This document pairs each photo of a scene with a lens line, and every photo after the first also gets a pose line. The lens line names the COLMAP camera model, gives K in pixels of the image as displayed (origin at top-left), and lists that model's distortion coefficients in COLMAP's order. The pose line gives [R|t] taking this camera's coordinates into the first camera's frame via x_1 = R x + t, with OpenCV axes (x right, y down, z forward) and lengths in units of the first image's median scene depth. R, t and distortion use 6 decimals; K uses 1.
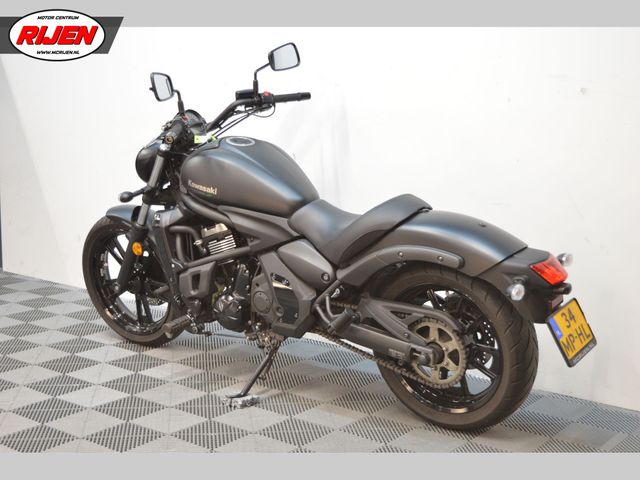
lens RADIAL K [[976.2, 0, 320.0], [0, 976.2, 240.0], [0, 0, 1]] dist [0.012329, 0.009307]
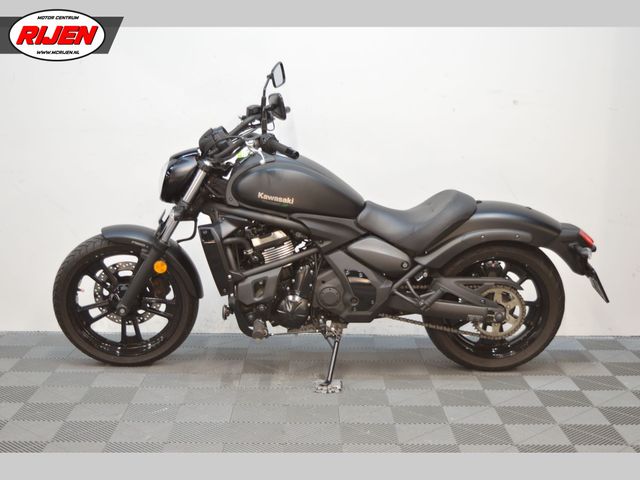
lens RADIAL K [[976.2, 0, 320.0], [0, 976.2, 240.0], [0, 0, 1]] dist [0.012329, 0.009307]
pose [[0.776027, -0.104685, 0.621951, -0.761659], [0.101802, 0.993989, 0.040283, -0.047165], [-0.622429, 0.032055, 0.782019, 0.134990]]
